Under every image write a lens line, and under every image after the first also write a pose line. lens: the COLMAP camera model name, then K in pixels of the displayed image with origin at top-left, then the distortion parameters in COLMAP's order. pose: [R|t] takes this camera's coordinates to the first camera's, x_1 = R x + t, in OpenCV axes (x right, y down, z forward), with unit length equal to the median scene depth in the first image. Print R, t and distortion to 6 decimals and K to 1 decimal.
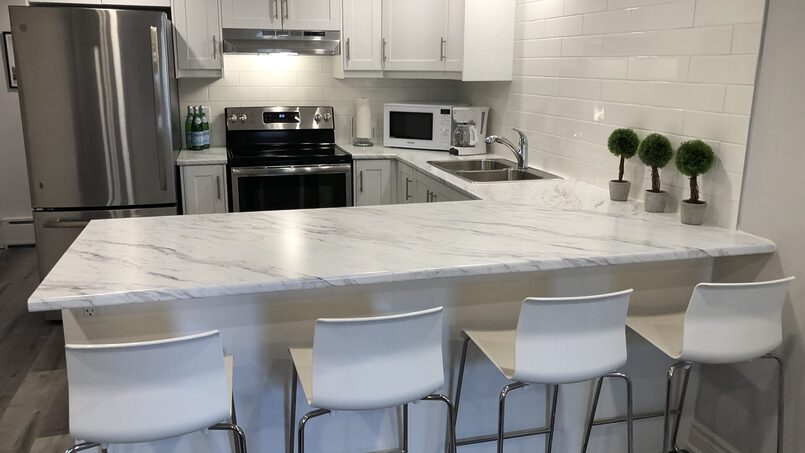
lens RADIAL K [[667.3, 0, 394.0], [0, 667.3, 222.1], [0, 0, 1]] dist [0.055772, -0.078020]
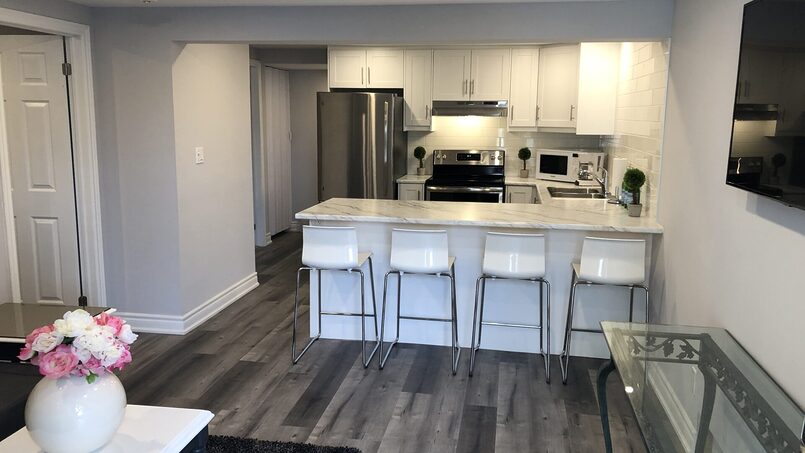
lens RADIAL K [[658.4, 0, 386.6], [0, 658.4, 227.1], [0, 0, 1]] dist [0.055795, -0.003964]
pose [[0.902259, 0.073855, -0.424823, 0.335936], [-0.101680, 0.993880, -0.043169, 0.092092], [0.419035, 0.082146, 0.904247, -0.450674]]
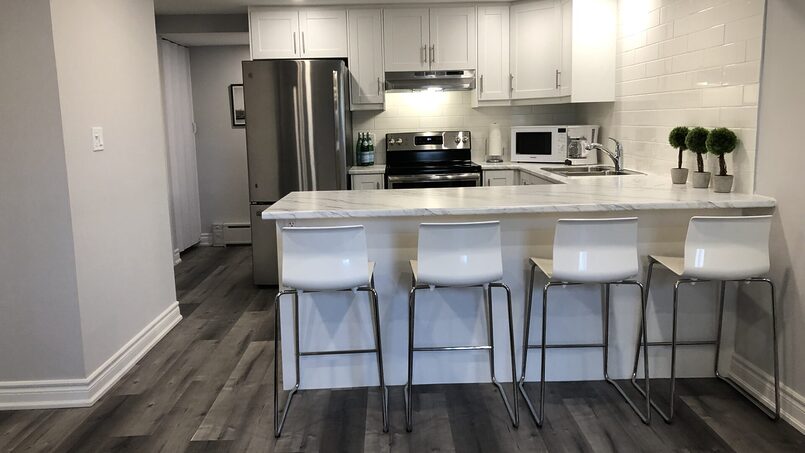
lens RADIAL K [[667.3, 0, 394.0], [0, 667.3, 222.1], [0, 0, 1]] dist [0.055772, -0.078020]
pose [[0.968523, 0.007072, -0.248824, 0.088655], [-0.026330, 0.996899, -0.074153, 0.099918], [0.247528, 0.078370, 0.965706, -0.235117]]
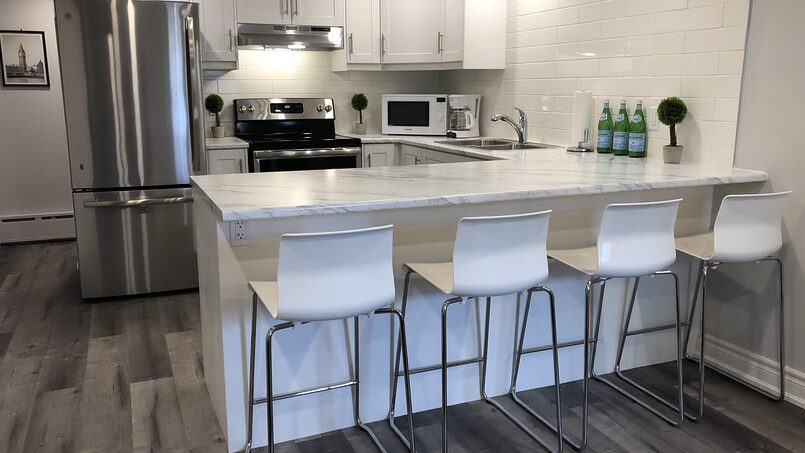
lens RADIAL K [[670.9, 0, 398.2], [0, 670.9, 225.7], [0, 0, 1]] dist [0.020016, -0.004880]
pose [[0.990775, -0.034115, 0.131153, -0.150400], [0.037849, 0.998943, -0.026083, 0.070600], [-0.130125, 0.030806, 0.991019, -0.084347]]
